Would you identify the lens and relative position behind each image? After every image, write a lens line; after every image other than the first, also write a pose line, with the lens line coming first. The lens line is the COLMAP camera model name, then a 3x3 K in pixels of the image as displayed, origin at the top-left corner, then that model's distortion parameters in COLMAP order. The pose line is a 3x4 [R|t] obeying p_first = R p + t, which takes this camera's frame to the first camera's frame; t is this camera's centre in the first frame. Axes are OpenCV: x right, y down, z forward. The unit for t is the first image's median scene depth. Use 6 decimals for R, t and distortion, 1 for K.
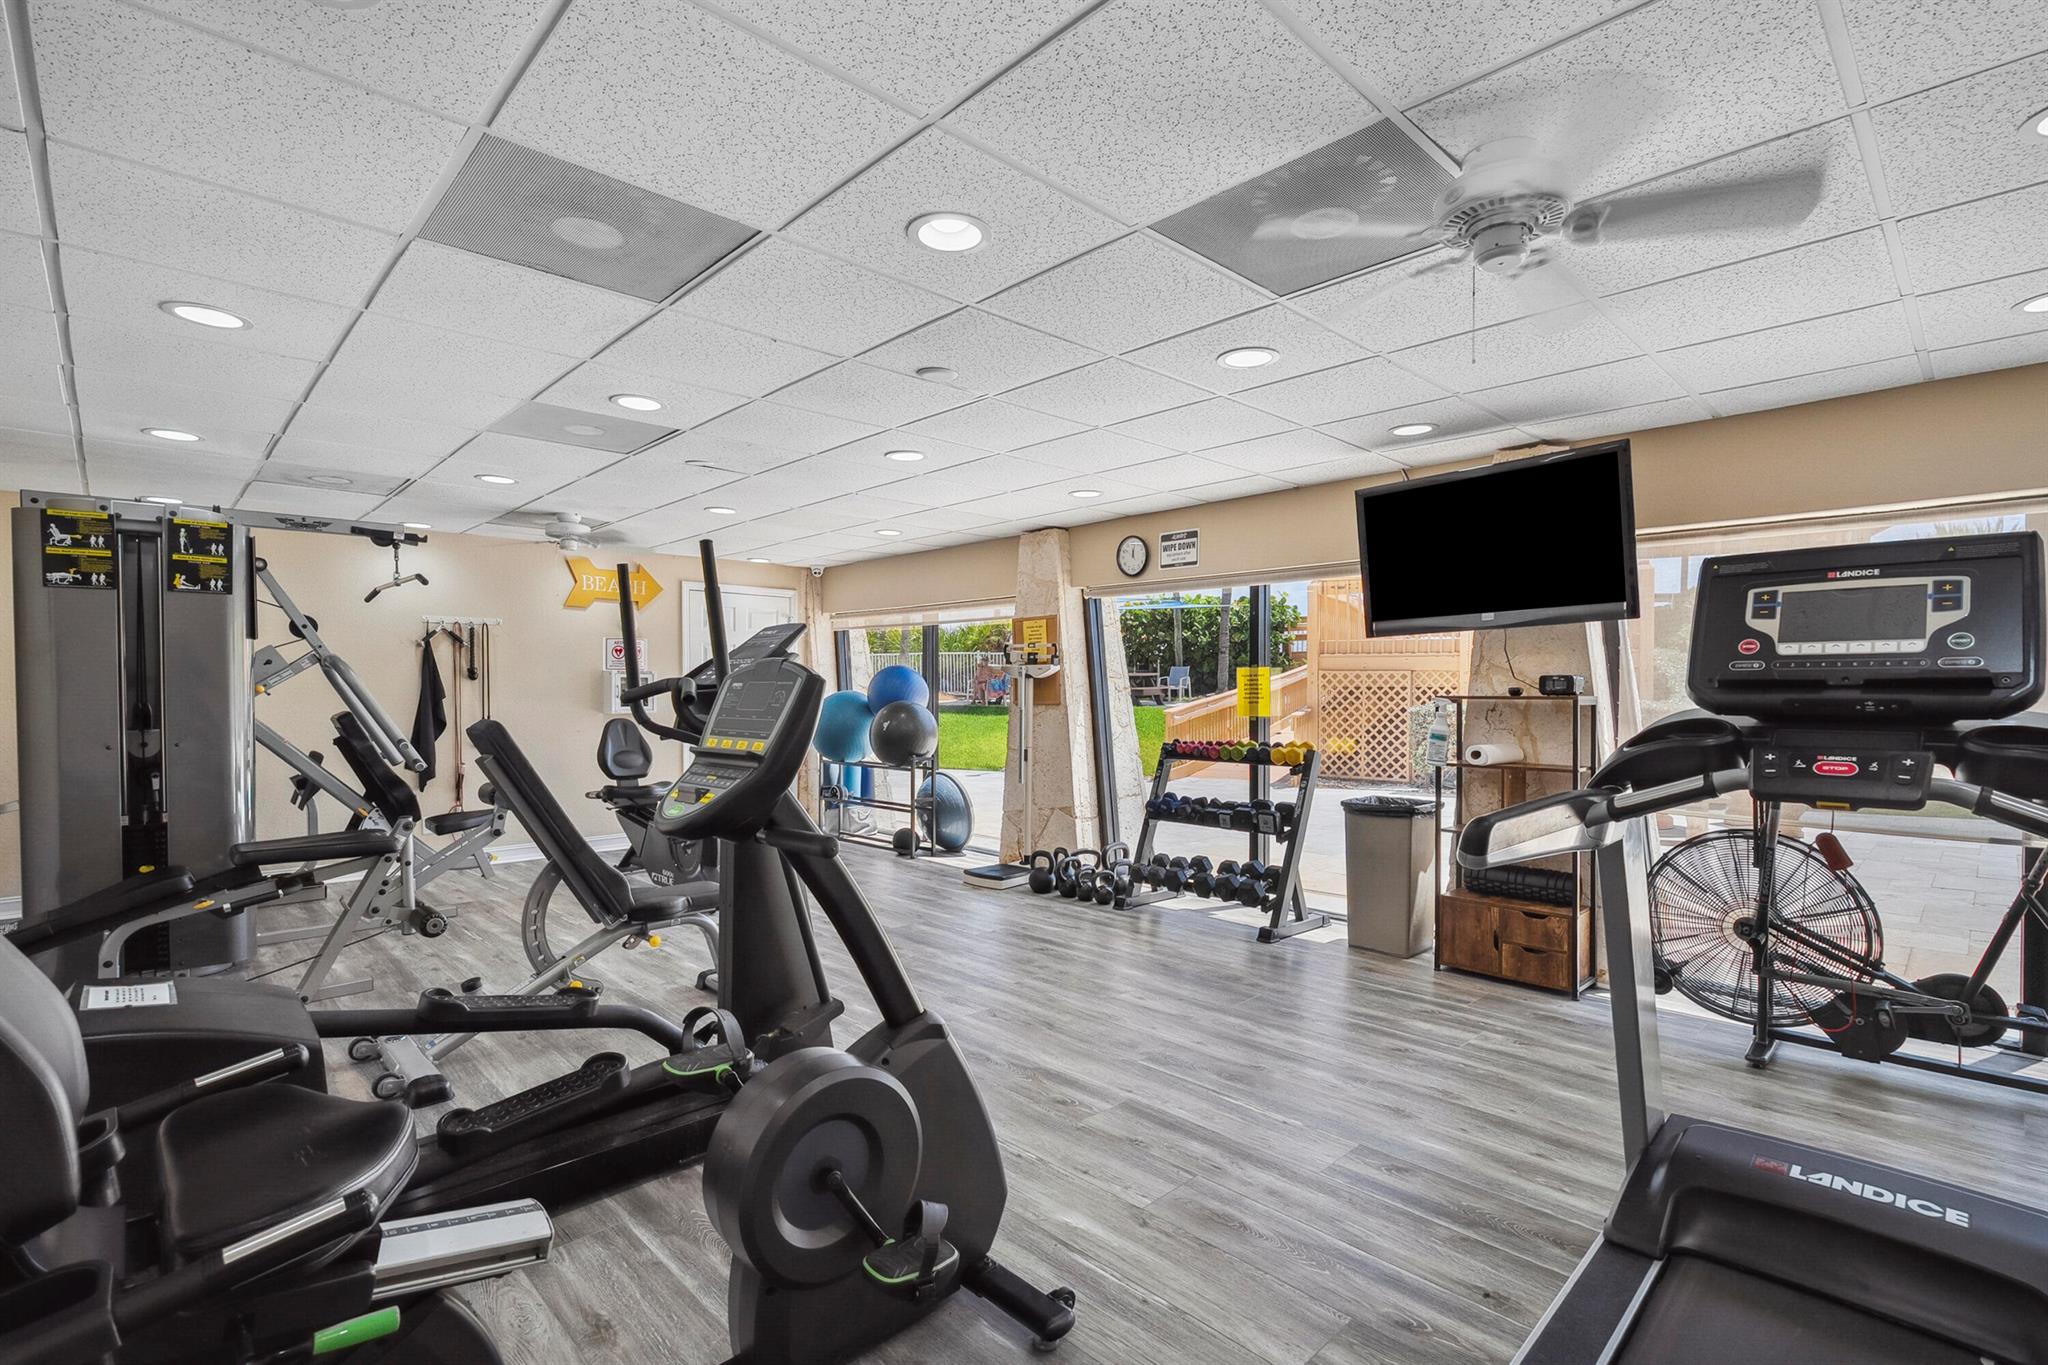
lens RADIAL K [[929.5, 0, 1016.8], [0, 929.5, 712.0], [0, 0, 1]] dist [-0.001422, 0.000042]
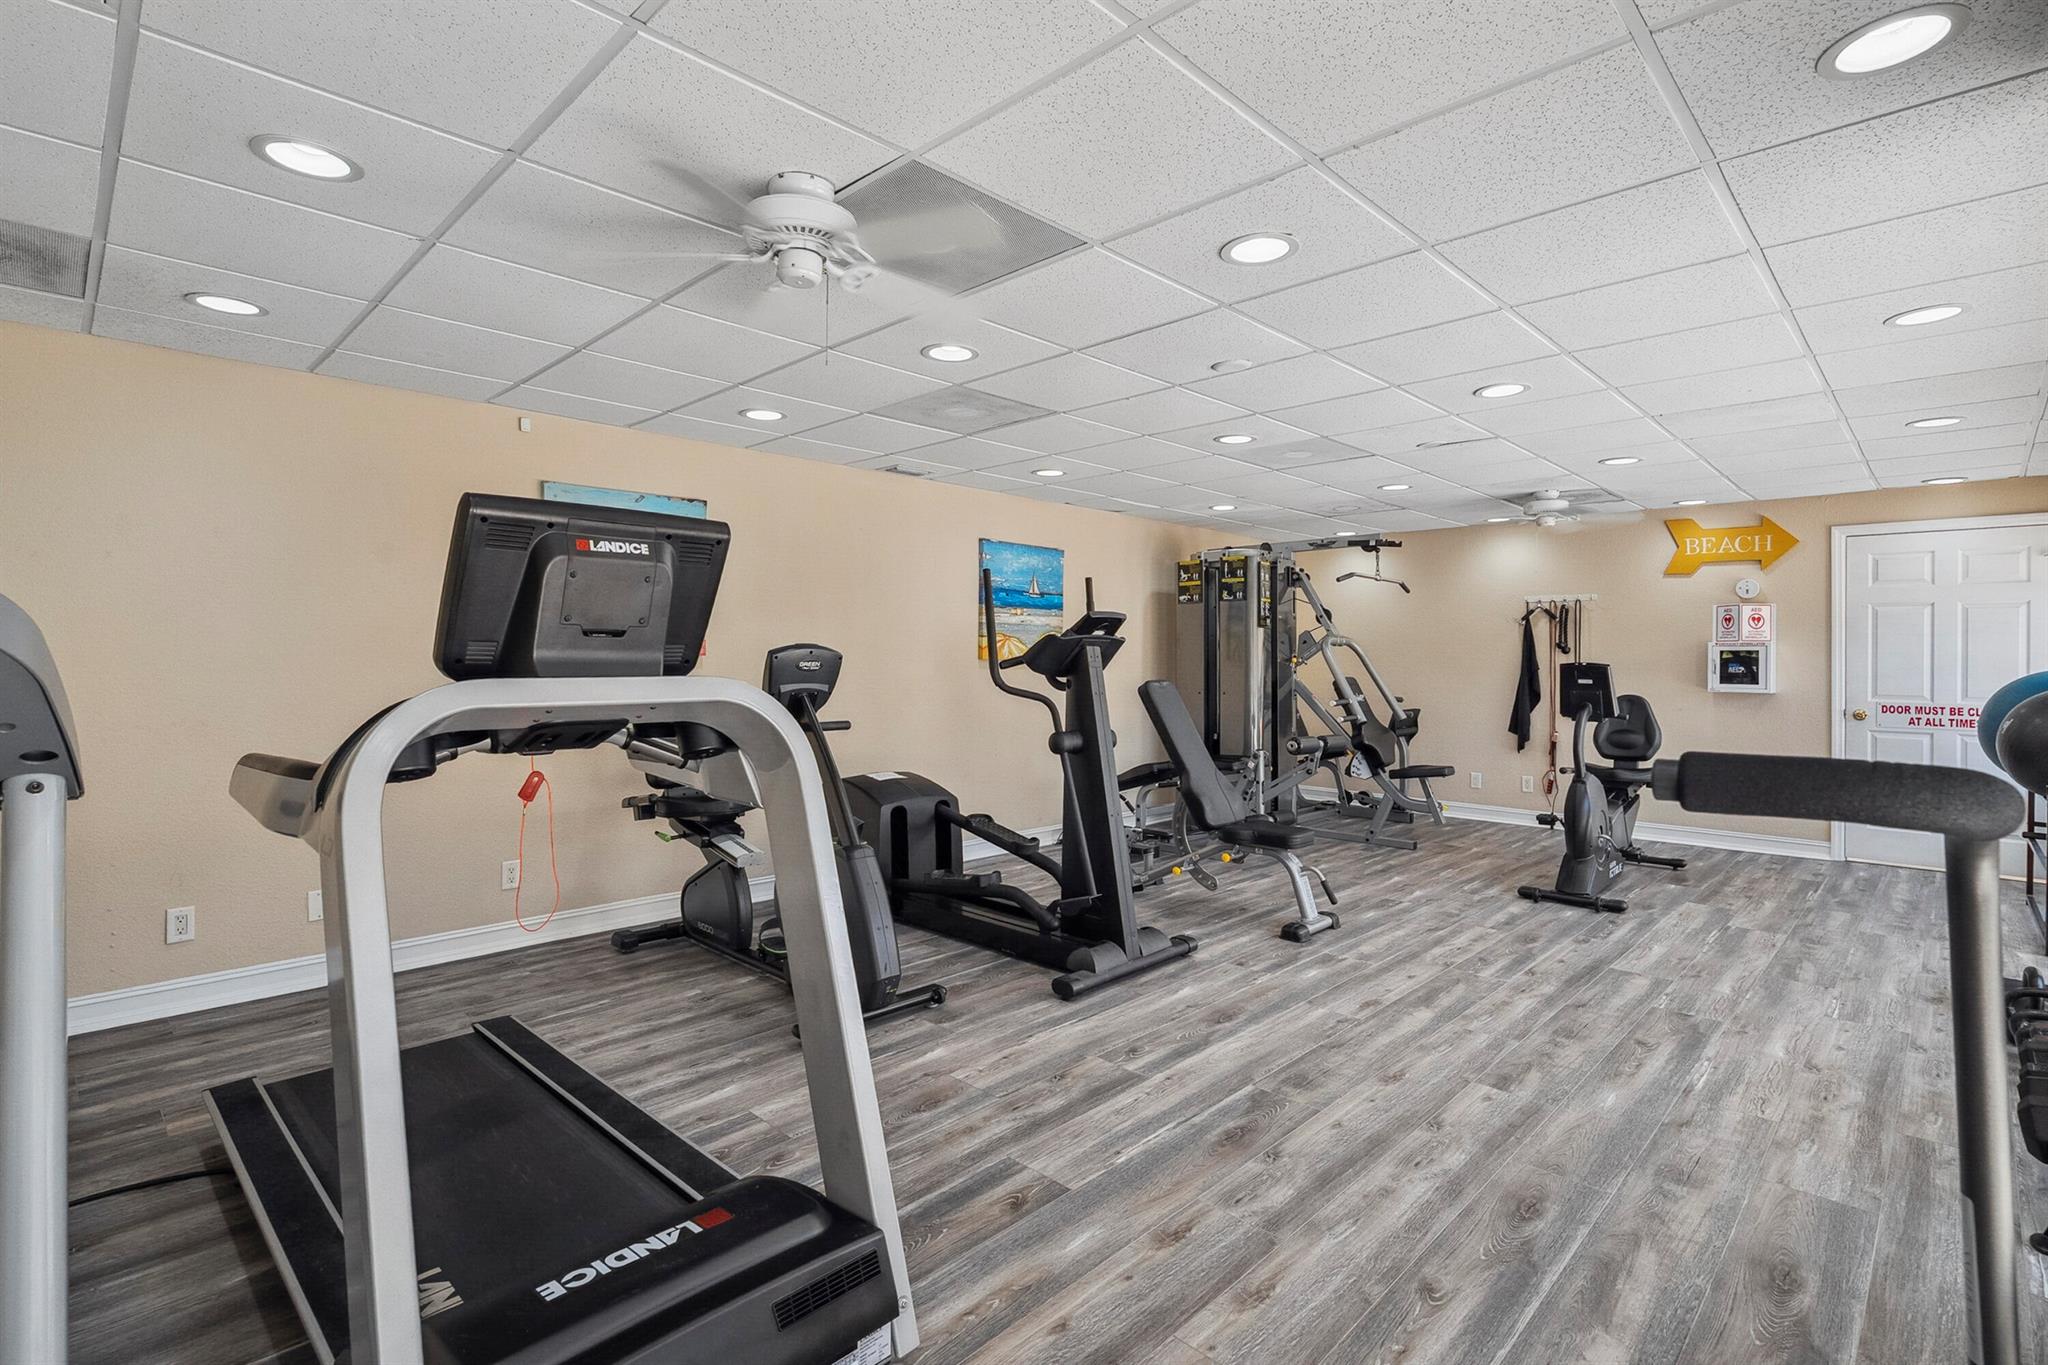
lens RADIAL K [[935.3, 0, 1024.5], [0, 935.3, 673.5], [0, 0, 1]] dist [-0.003494, 0.003867]
pose [[0.063589, 0.017680, -0.997820, 0.768337], [-0.031543, 0.999379, 0.015698, -0.015908], [0.997478, 0.030476, 0.064108, 0.556008]]
